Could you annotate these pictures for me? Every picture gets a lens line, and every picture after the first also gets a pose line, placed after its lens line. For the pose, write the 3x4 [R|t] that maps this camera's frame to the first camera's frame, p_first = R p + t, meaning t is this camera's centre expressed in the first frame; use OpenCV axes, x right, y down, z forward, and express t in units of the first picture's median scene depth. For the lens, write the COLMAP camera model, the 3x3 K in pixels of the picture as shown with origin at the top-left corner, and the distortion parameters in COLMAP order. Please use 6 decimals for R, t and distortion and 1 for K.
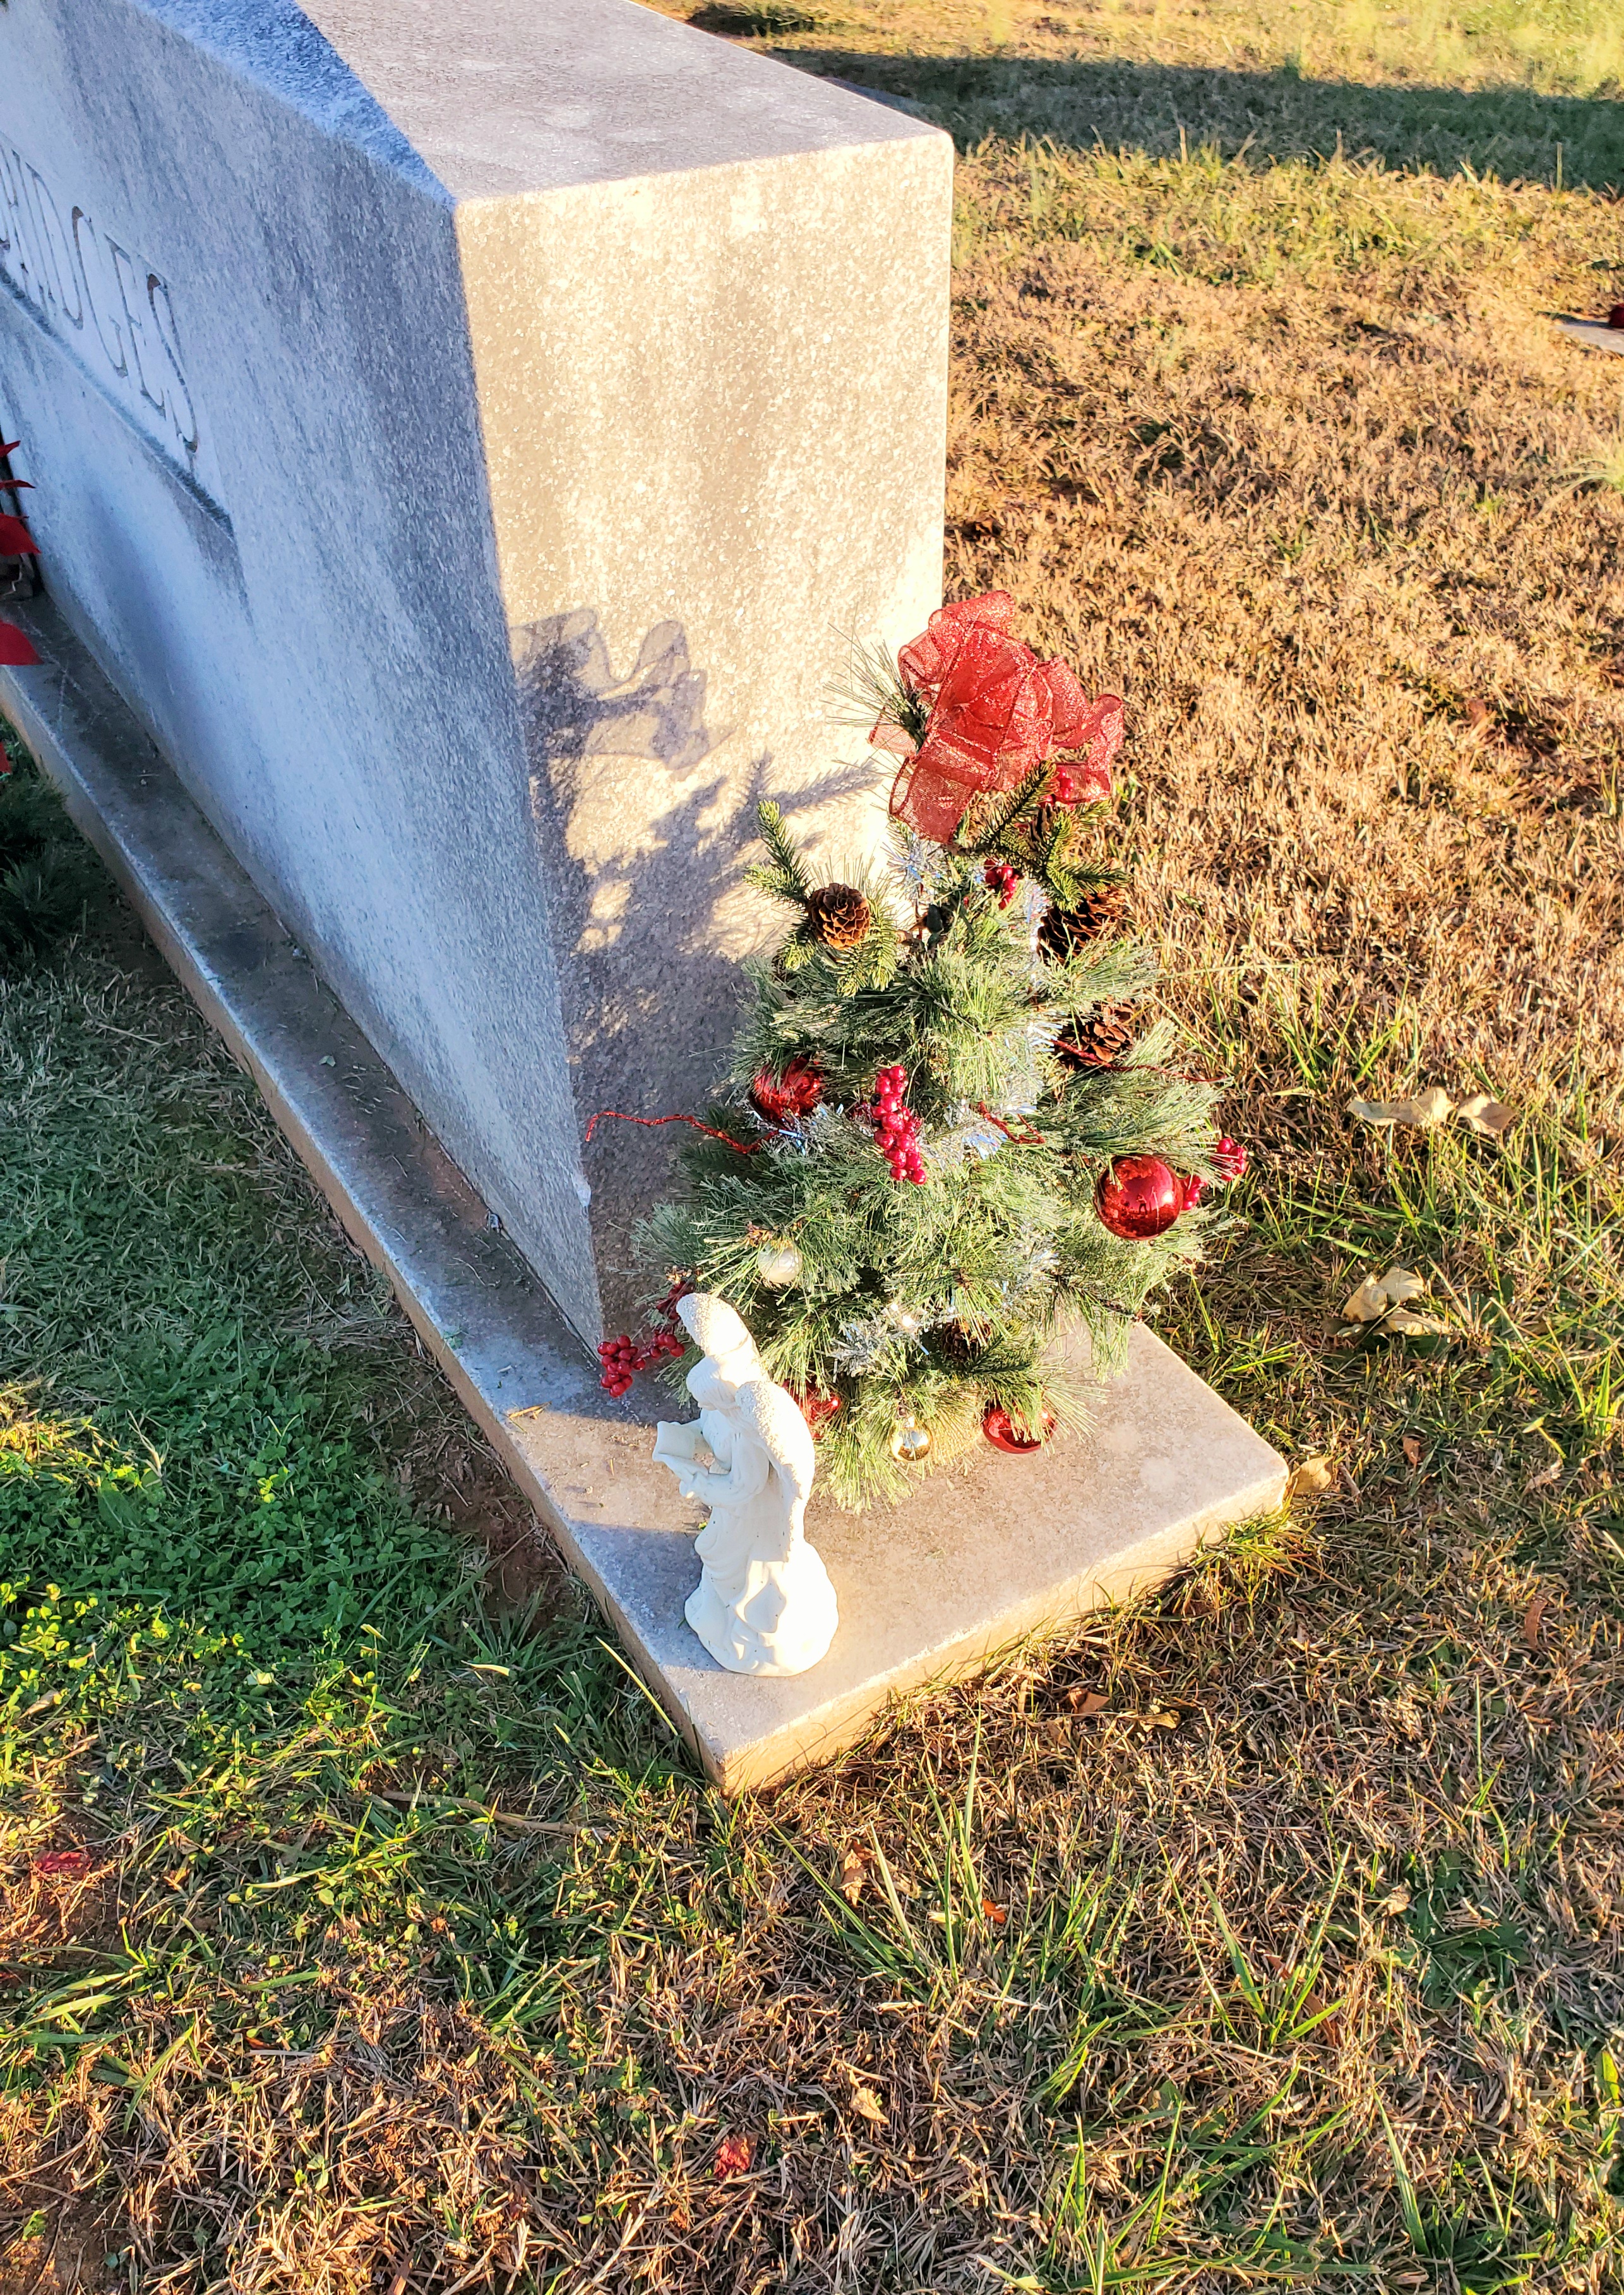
lens RADIAL K [[1979.5, 0, 940.1], [0, 1979.5, 1217.5], [0, 0, 1]] dist [0.010766, 0.009094]
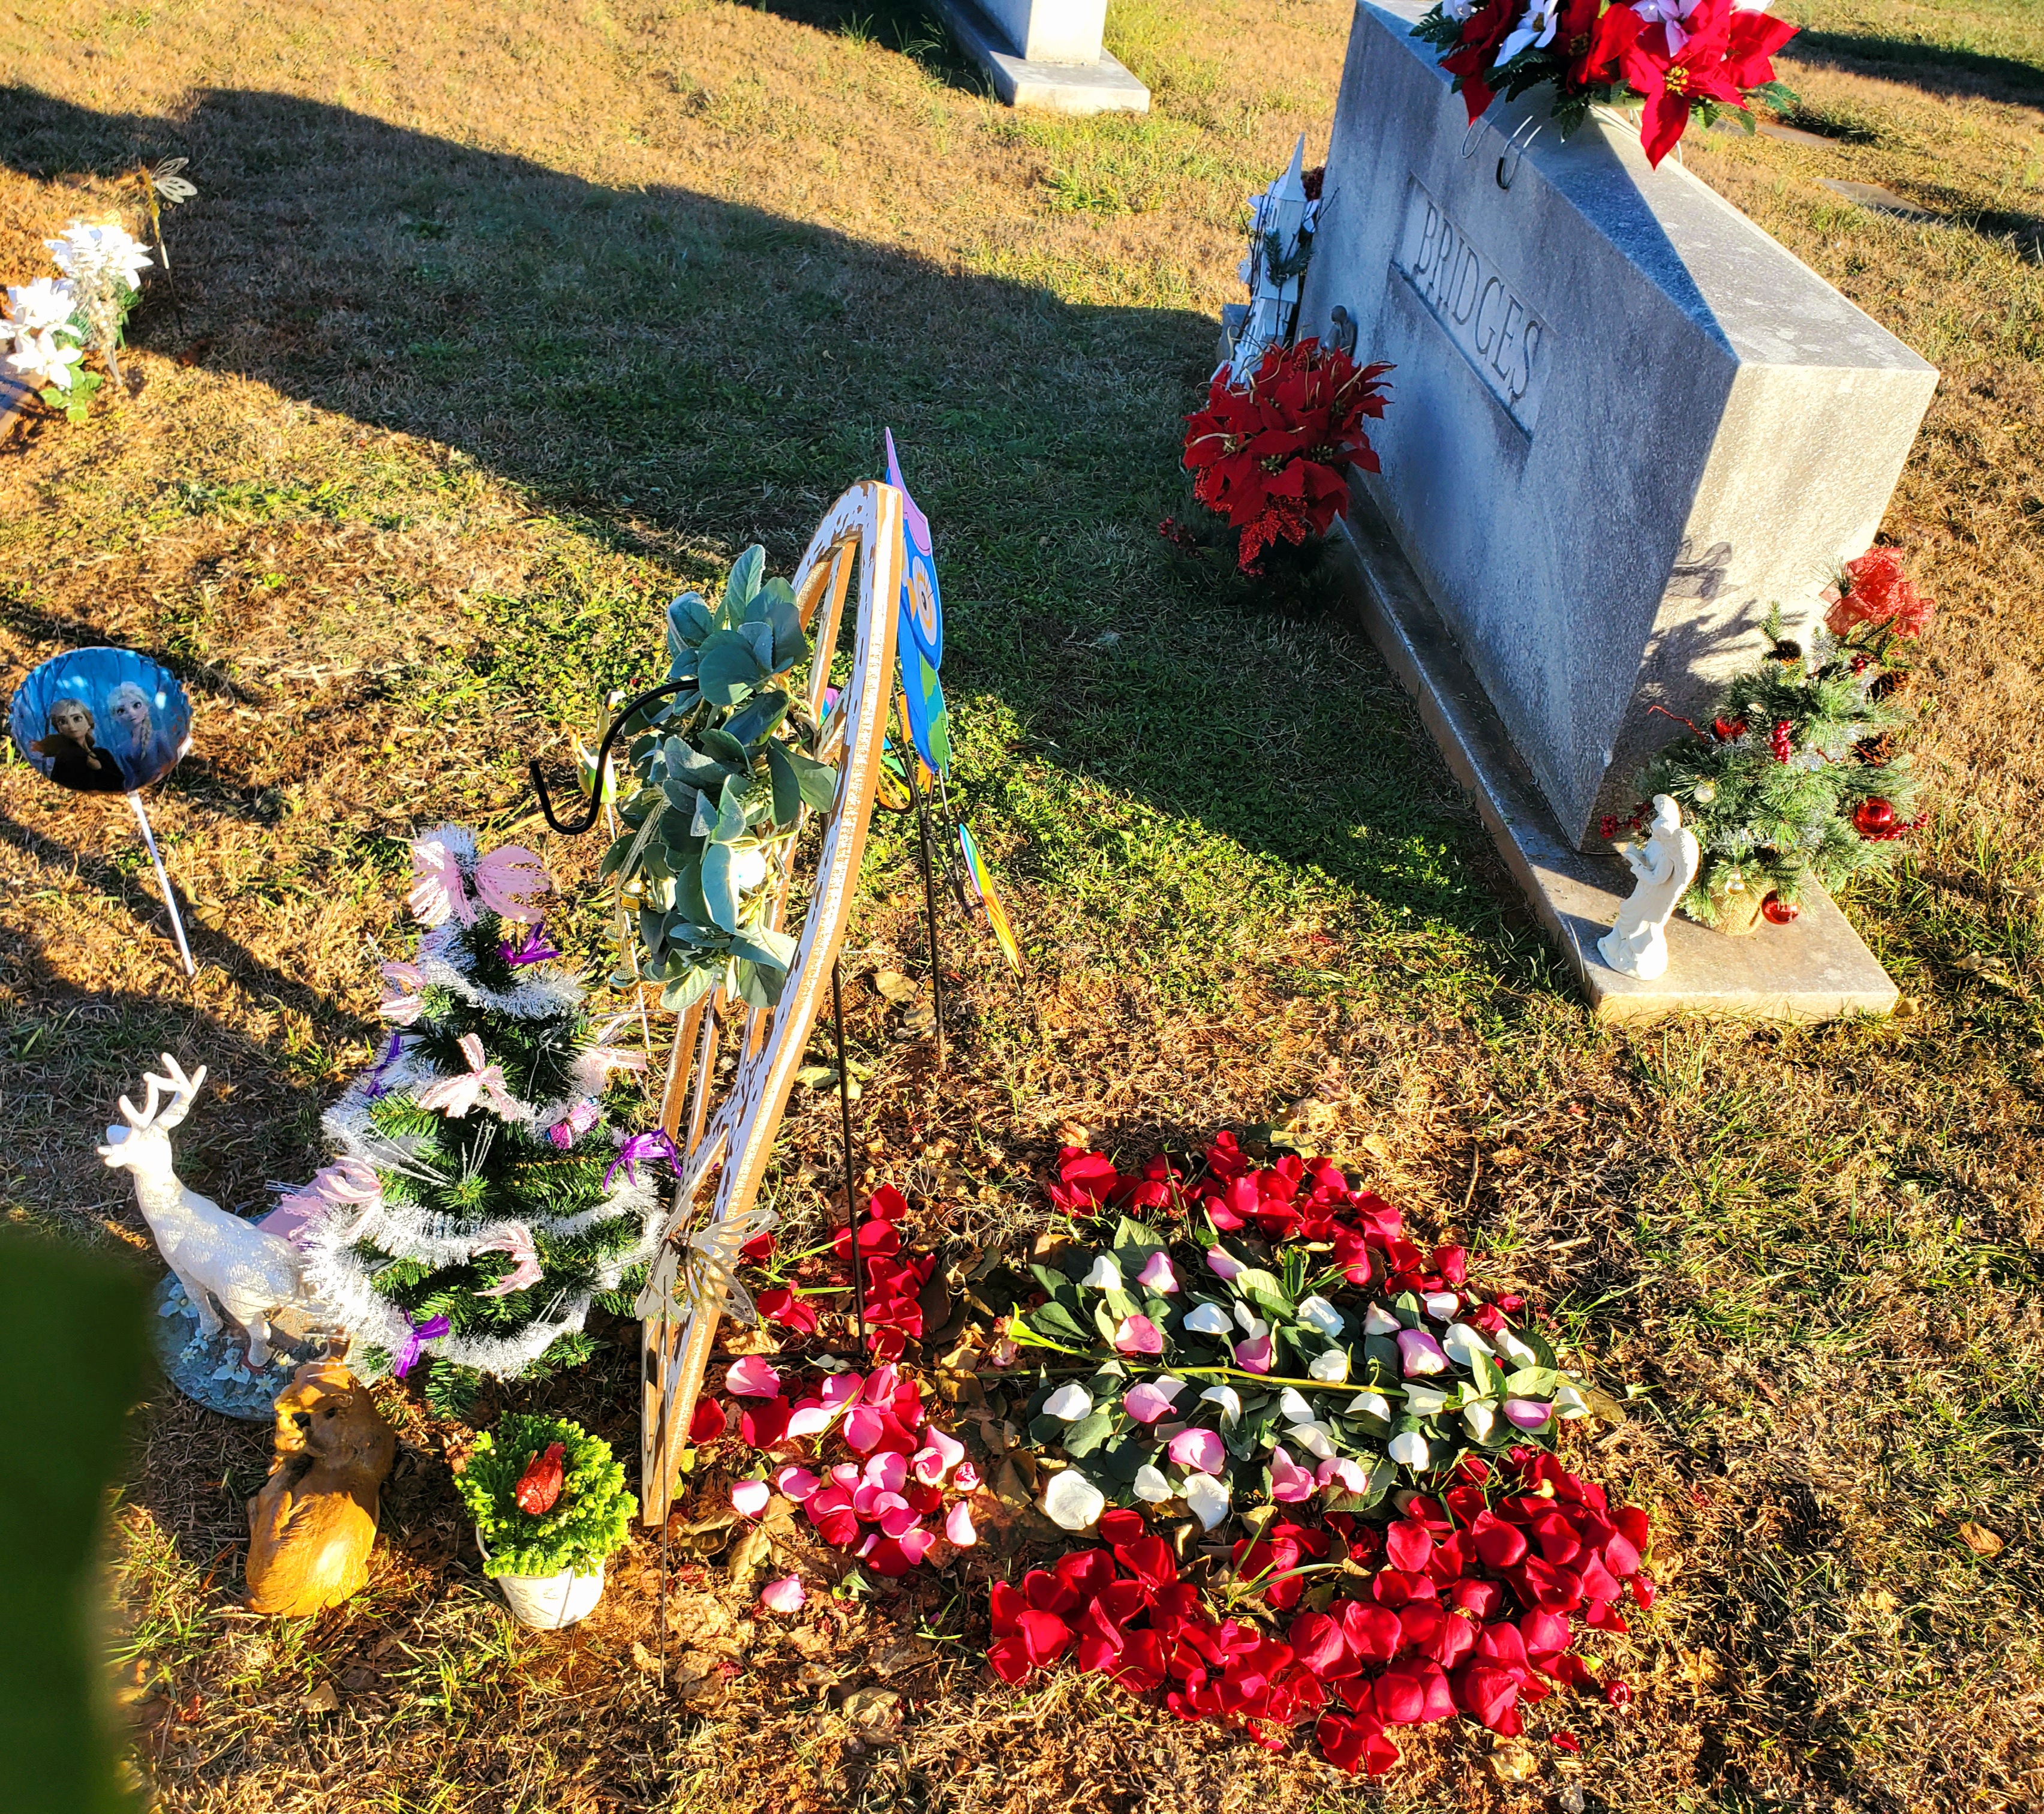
lens RADIAL K [[1909.9, 0, 1022.0], [0, 1909.9, 907.0], [0, 0, 1]] dist [0.000753, 0.008062]
pose [[0.892679, 0.320830, -0.316530, -0.038104], [-0.349446, 0.936243, -0.036547, 0.449452], [0.284624, 0.143235, 0.947878, -1.184946]]
